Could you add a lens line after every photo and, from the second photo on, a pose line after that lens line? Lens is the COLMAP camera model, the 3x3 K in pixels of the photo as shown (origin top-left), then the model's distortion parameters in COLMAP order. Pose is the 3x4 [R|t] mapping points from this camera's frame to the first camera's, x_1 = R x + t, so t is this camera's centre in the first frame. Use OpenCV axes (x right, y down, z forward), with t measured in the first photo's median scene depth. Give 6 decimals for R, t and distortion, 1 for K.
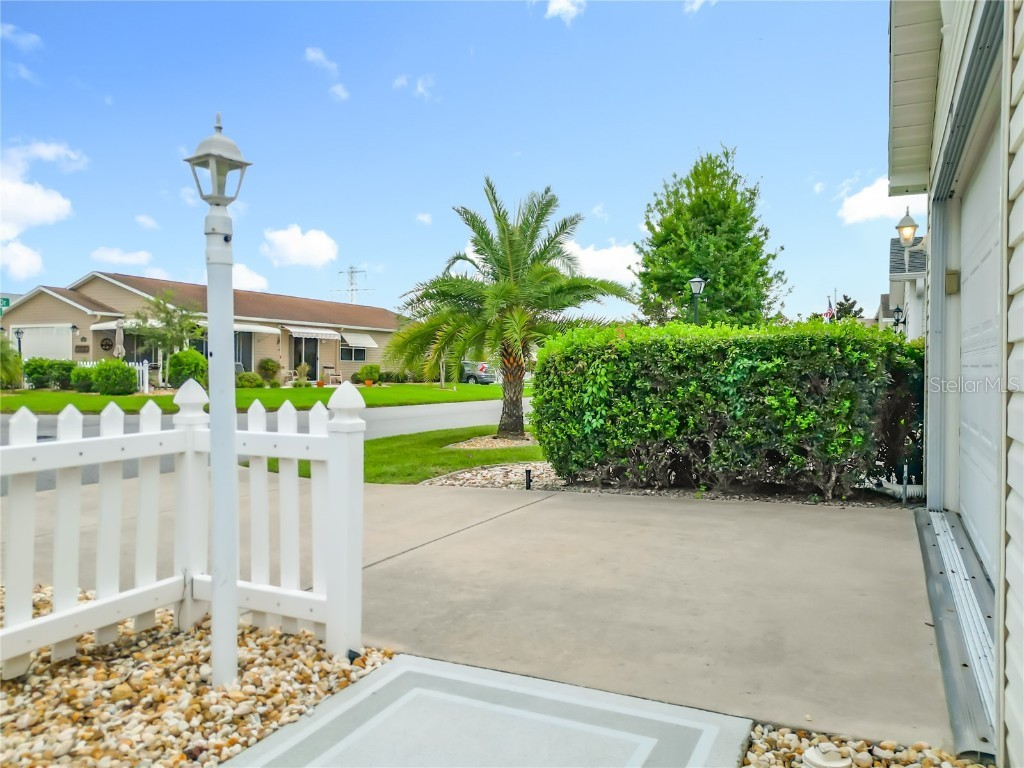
lens RADIAL K [[758.0, 0, 512.0], [0, 758.0, 384.0], [0, 0, 1]] dist [-0.000976, -0.000470]
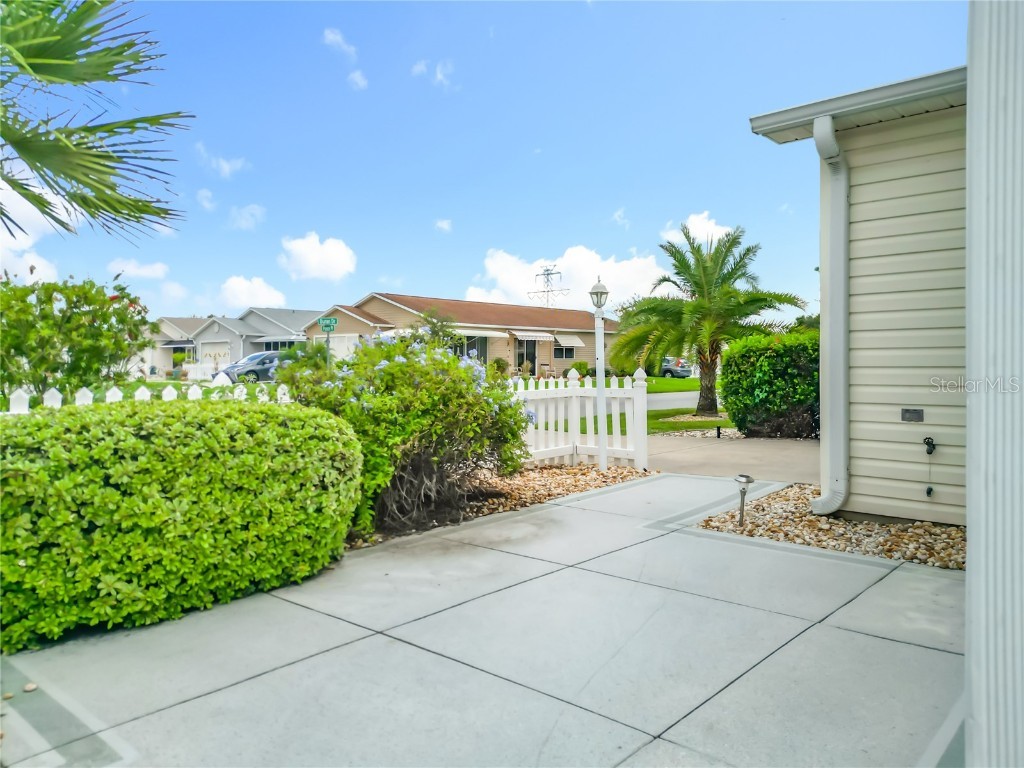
lens RADIAL K [[735.9, 0, 511.0], [0, 735.9, 357.3], [0, 0, 1]] dist [0.131172, -0.080138]
pose [[0.966557, -0.016064, -0.255948, 0.001303], [0.008218, 0.999464, -0.031694, 0.007963], [0.256319, 0.028531, 0.966171, -0.328949]]
